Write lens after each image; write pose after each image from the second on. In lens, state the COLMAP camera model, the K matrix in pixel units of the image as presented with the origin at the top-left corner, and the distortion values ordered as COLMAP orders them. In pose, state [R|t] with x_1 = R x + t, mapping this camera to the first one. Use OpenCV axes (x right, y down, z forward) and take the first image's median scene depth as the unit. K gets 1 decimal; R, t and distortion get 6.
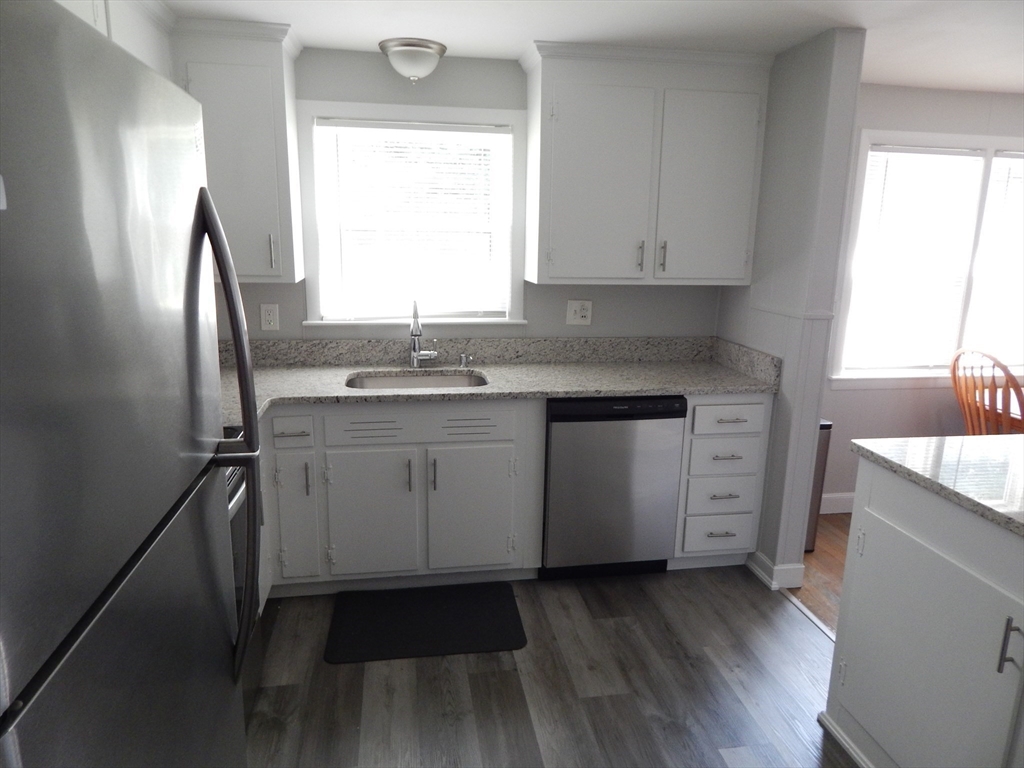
lens RADIAL K [[673.1, 0, 512.0], [0, 673.1, 384.0], [0, 0, 1]] dist [-0.002805, -0.001037]
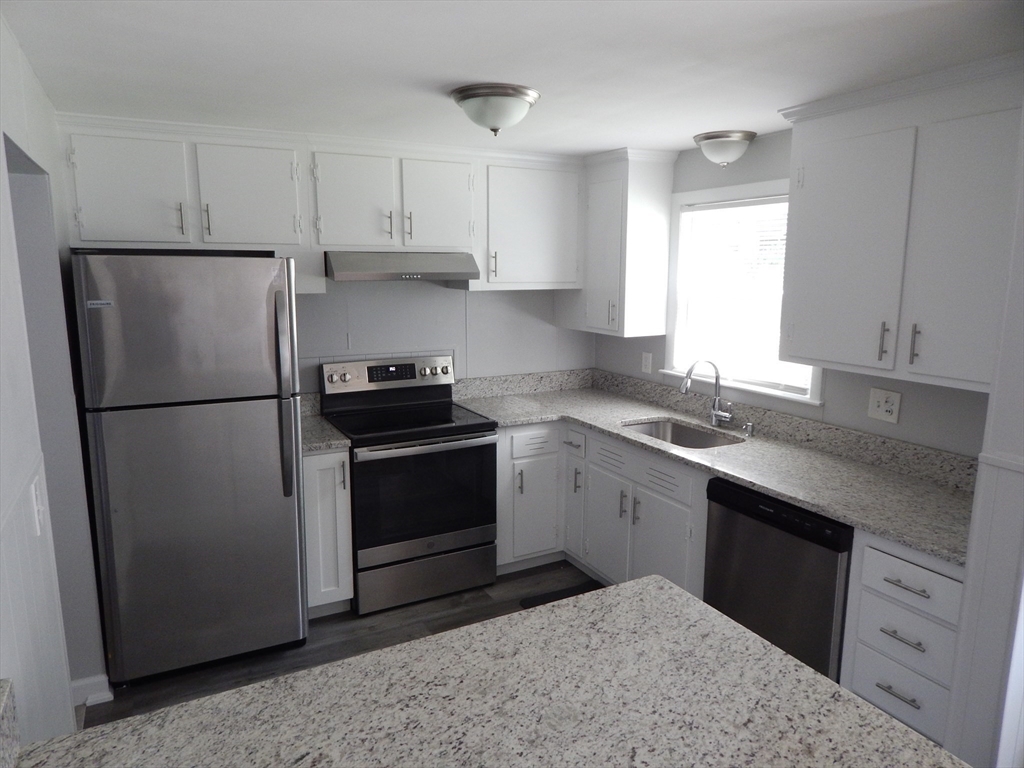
lens RADIAL K [[673.1, 0, 512.0], [0, 673.1, 384.0], [0, 0, 1]] dist [-0.002805, -0.001037]
pose [[0.312224, 0.147091, -0.938552, 0.764617], [-0.209866, 0.974212, 0.082865, -0.112266], [0.926538, 0.171098, 0.335042, 0.342082]]
